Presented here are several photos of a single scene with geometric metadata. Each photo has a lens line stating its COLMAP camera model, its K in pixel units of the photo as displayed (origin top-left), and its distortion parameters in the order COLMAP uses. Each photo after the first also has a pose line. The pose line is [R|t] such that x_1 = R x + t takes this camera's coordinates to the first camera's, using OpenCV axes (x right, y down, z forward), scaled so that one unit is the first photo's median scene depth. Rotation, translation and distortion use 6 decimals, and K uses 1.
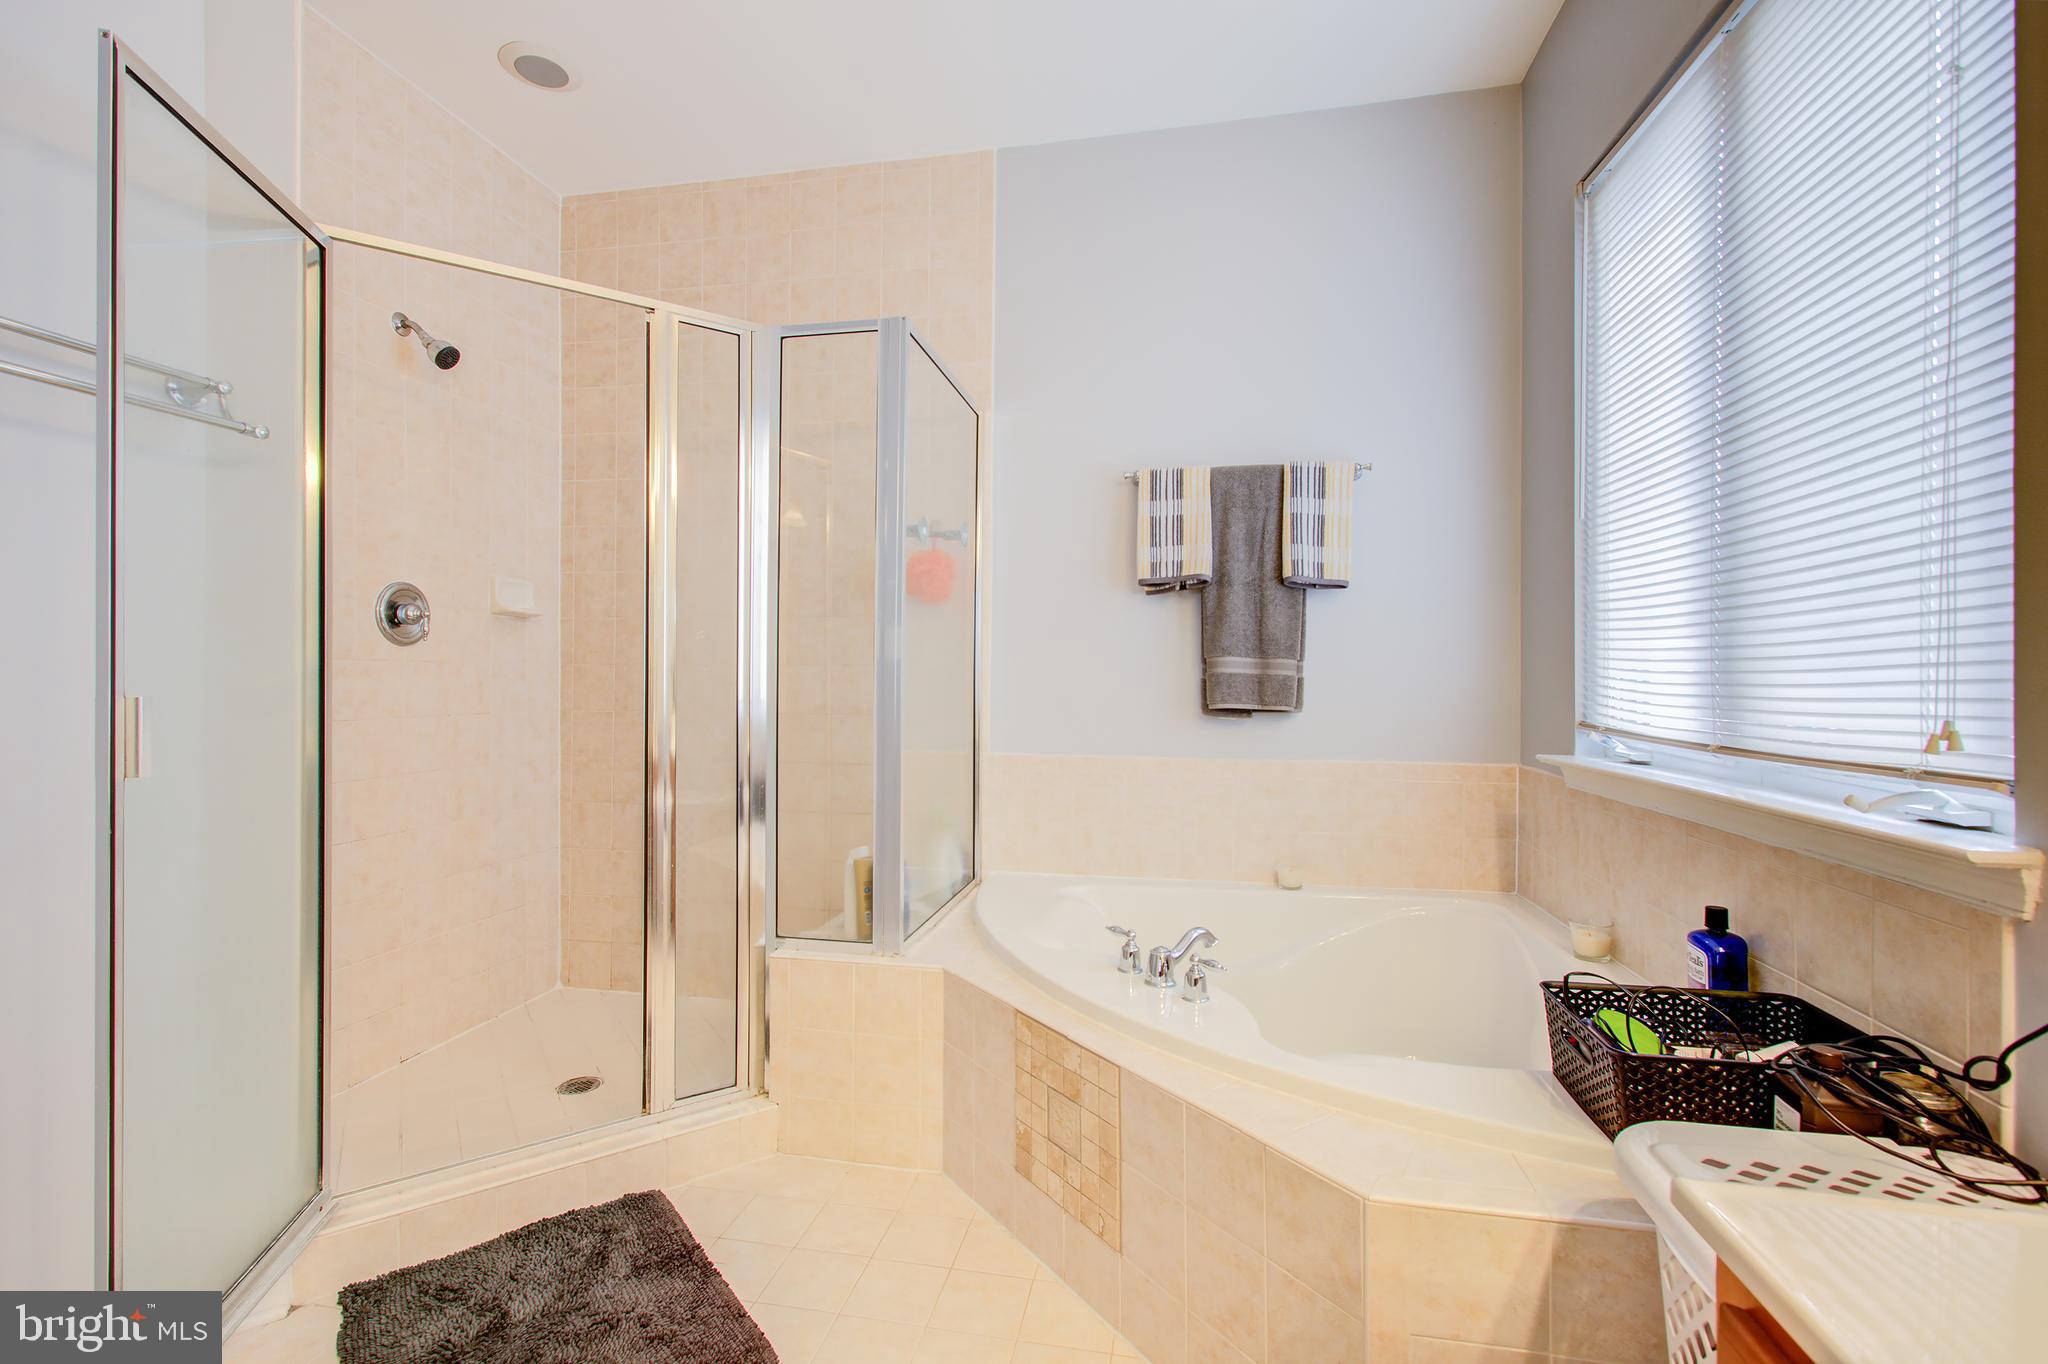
lens RADIAL K [[922.4, 0, 1005.4], [0, 922.4, 680.1], [0, 0, 1]] dist [0.004030, 0.001659]
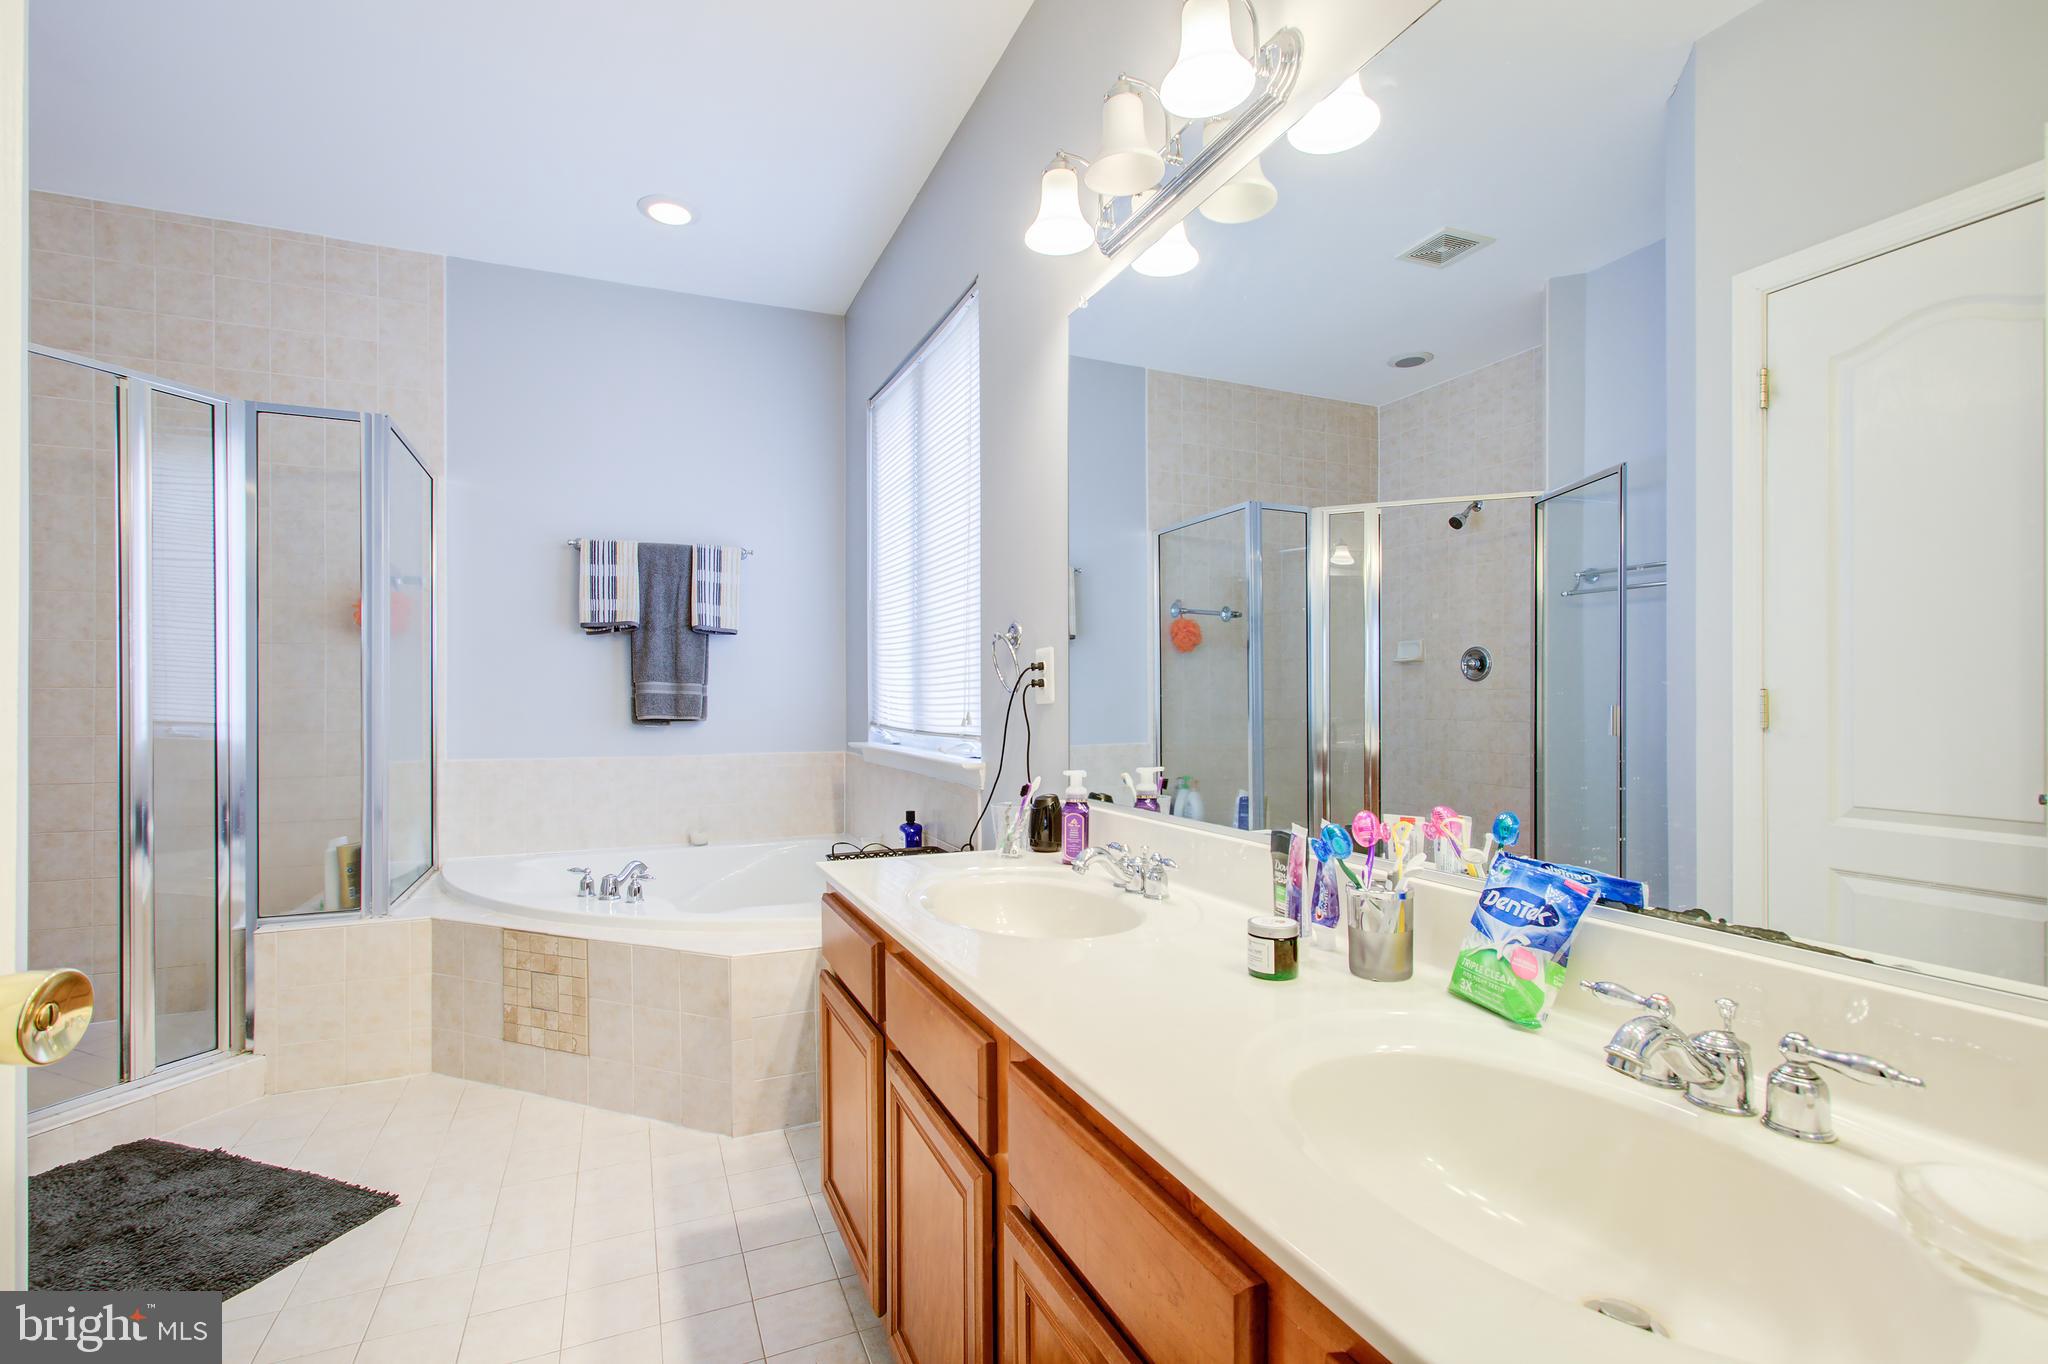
lens RADIAL K [[922.4, 0, 1008.1], [0, 922.4, 695.4], [0, 0, 1]] dist [0.004030, 0.001659]
pose [[0.817684, -0.005529, 0.575641, -0.135664], [0.007832, 0.999968, -0.001521, 0.001683], [-0.575614, 0.005752, 0.817701, -0.499705]]
